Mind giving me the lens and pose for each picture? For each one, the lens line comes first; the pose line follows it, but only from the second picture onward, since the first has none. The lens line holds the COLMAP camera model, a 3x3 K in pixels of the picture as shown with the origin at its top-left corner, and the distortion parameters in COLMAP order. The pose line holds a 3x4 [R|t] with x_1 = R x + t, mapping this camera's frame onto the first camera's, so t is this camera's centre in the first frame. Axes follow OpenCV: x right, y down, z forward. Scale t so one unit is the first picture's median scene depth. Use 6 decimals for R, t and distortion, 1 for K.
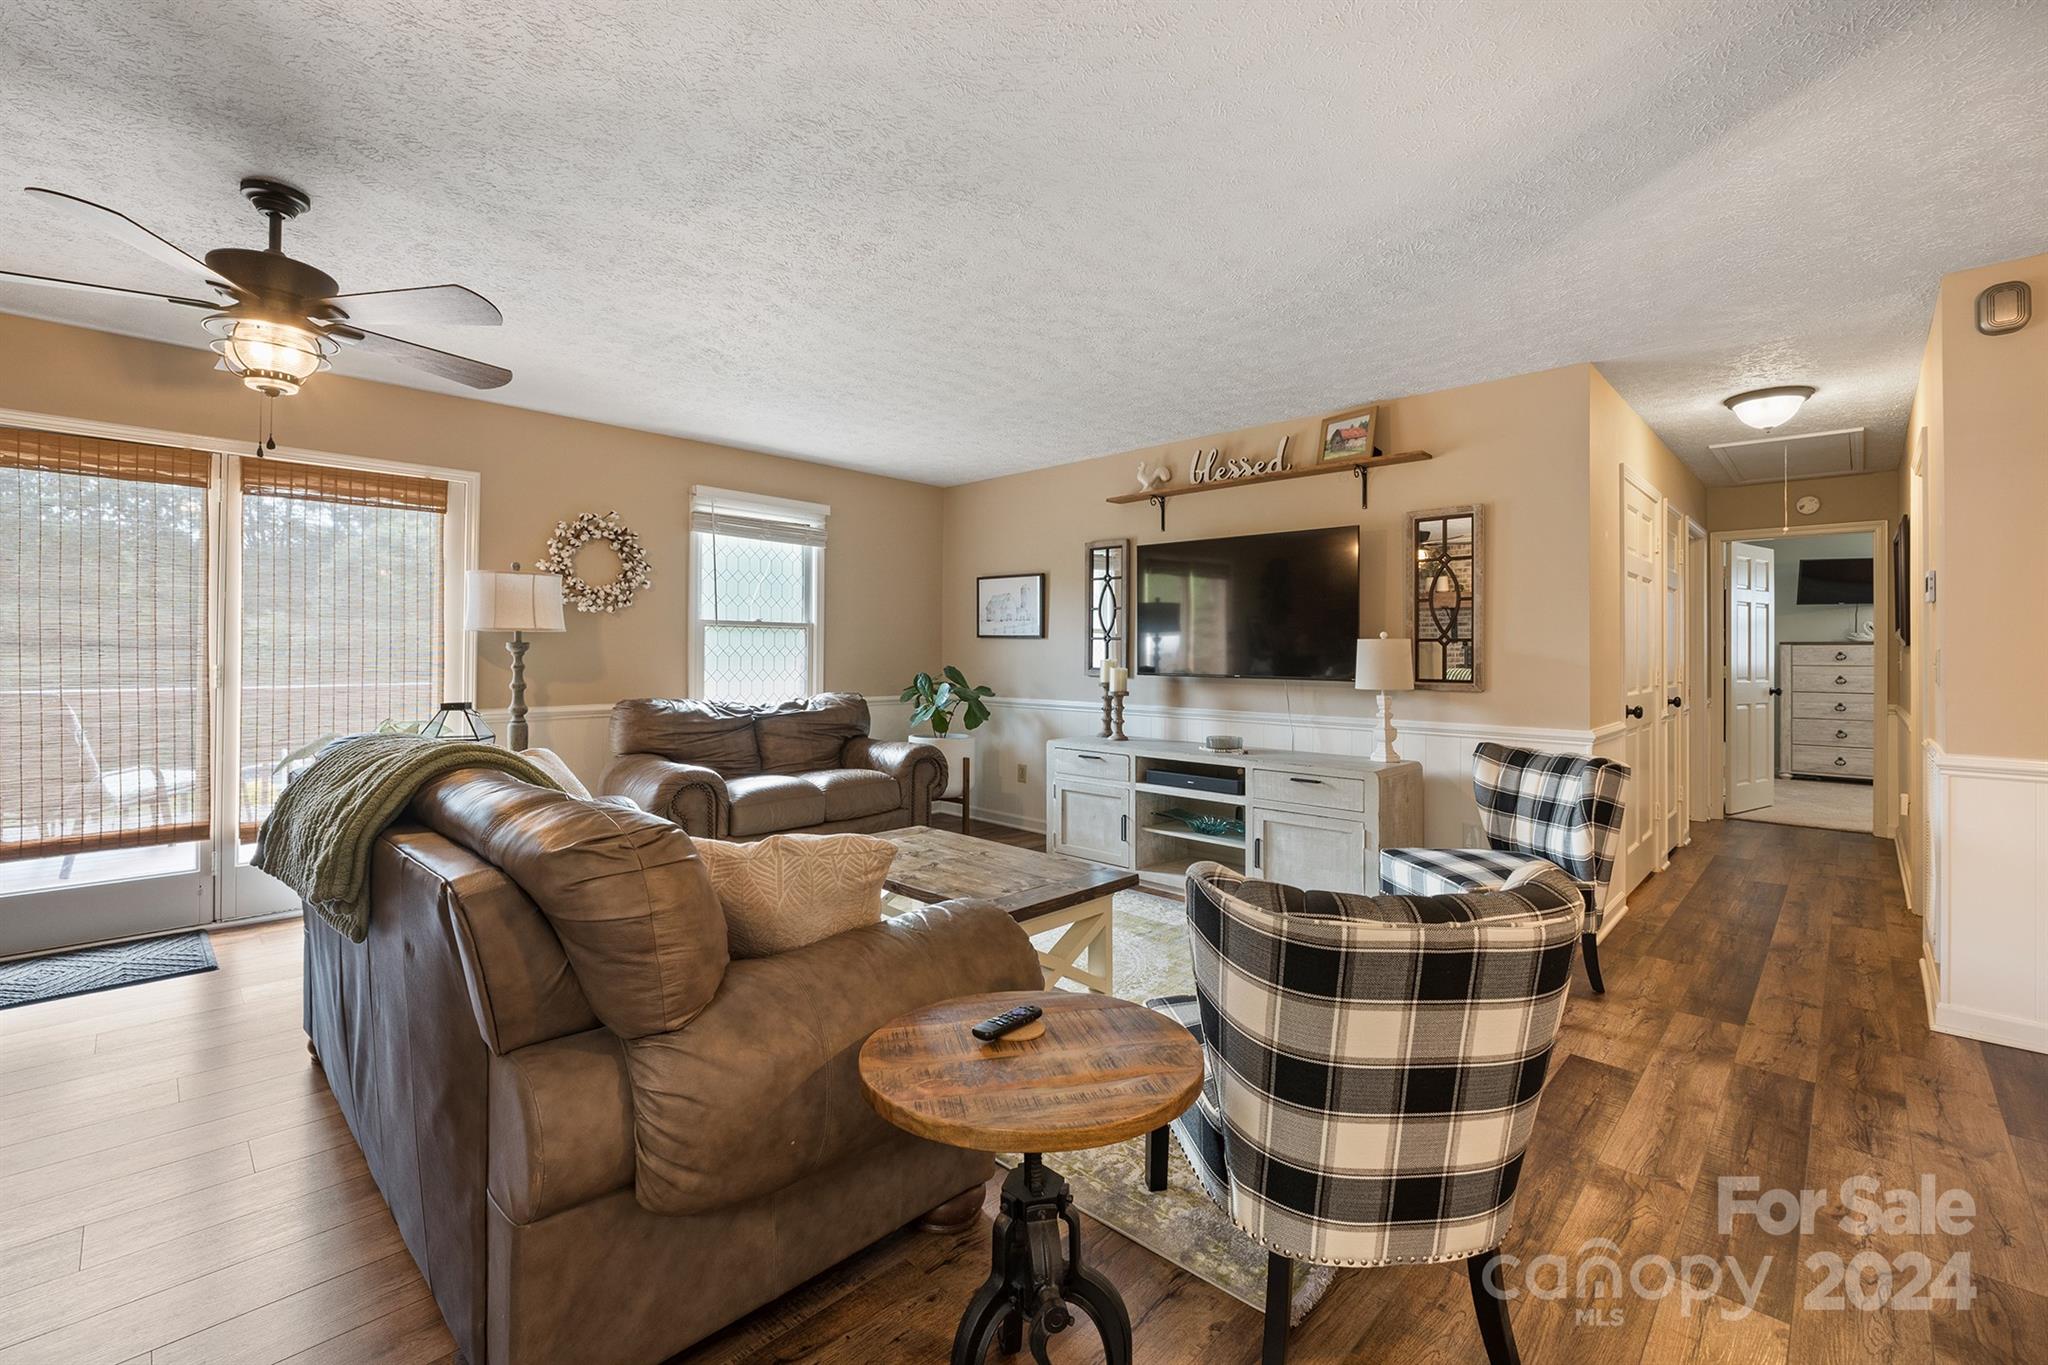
lens RADIAL K [[862.5, 0, 1023.9], [0, 862.5, 650.2], [0, 0, 1]] dist [-0.010158, 0.000789]
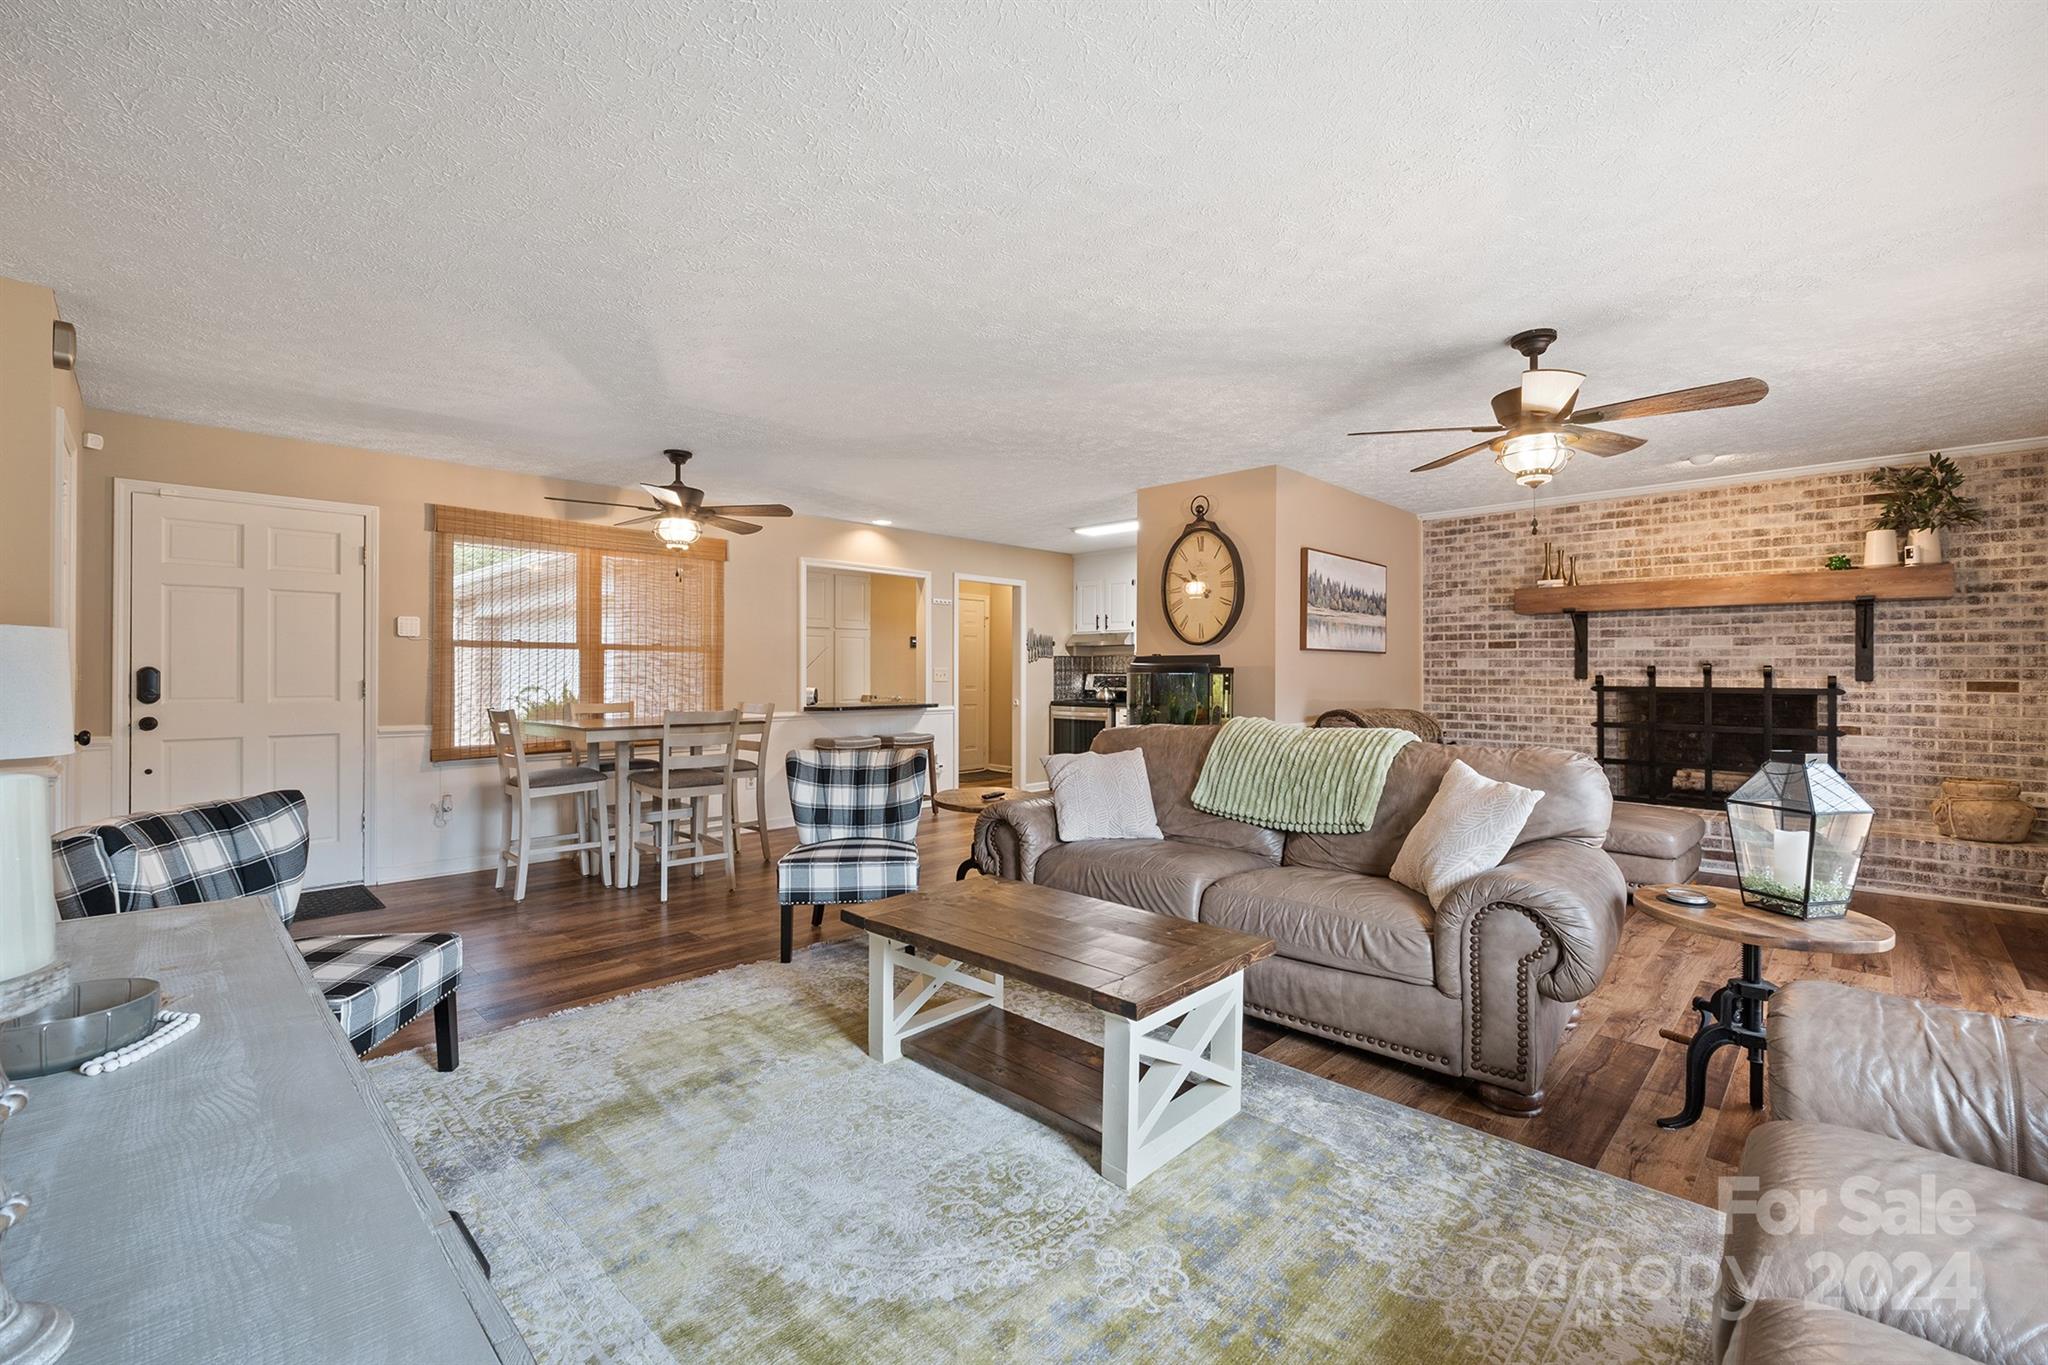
lens RADIAL K [[862.5, 0, 1023.5], [0, 862.5, 672.7], [0, 0, 1]] dist [-0.010158, 0.000789]
pose [[-0.999946, -0.007736, 0.007009, -0.042335], [-0.007789, 0.999941, -0.007585, 0.006218], [-0.006950, -0.007640, -0.999947, 1.176584]]
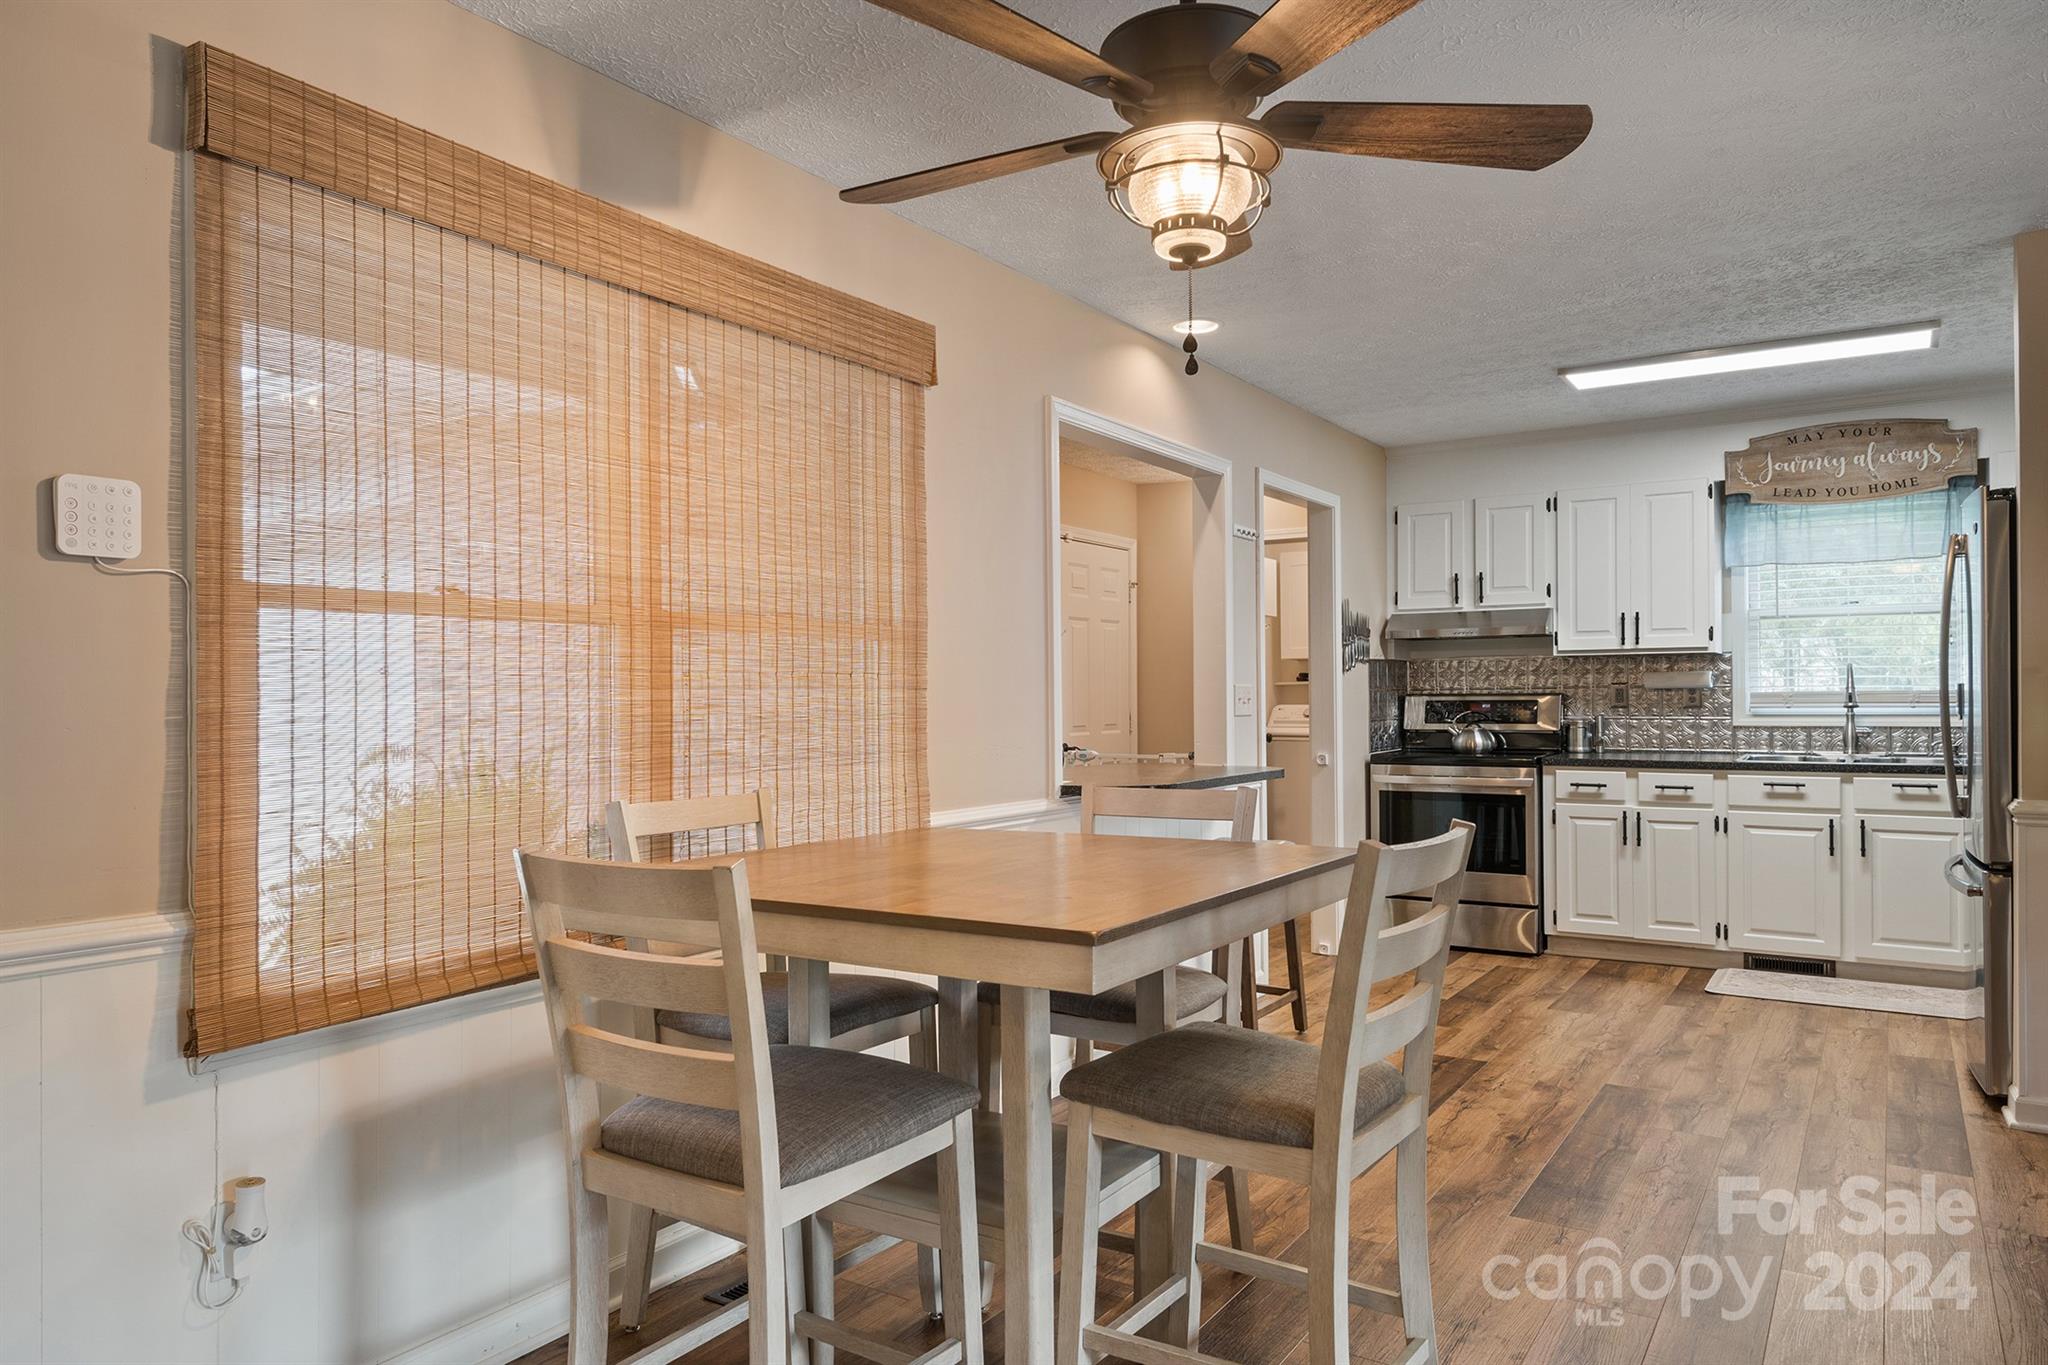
lens RADIAL K [[1307.1, 0, 1027.7], [0, 1307.1, 682.4], [0, 0, 1]] dist [0.001790, -0.011444]
pose [[-0.983264, -0.001968, -0.182174, 0.512958], [0.001739, 0.999795, -0.020190, 0.006038], [0.182177, -0.020169, -0.983059, 0.568072]]
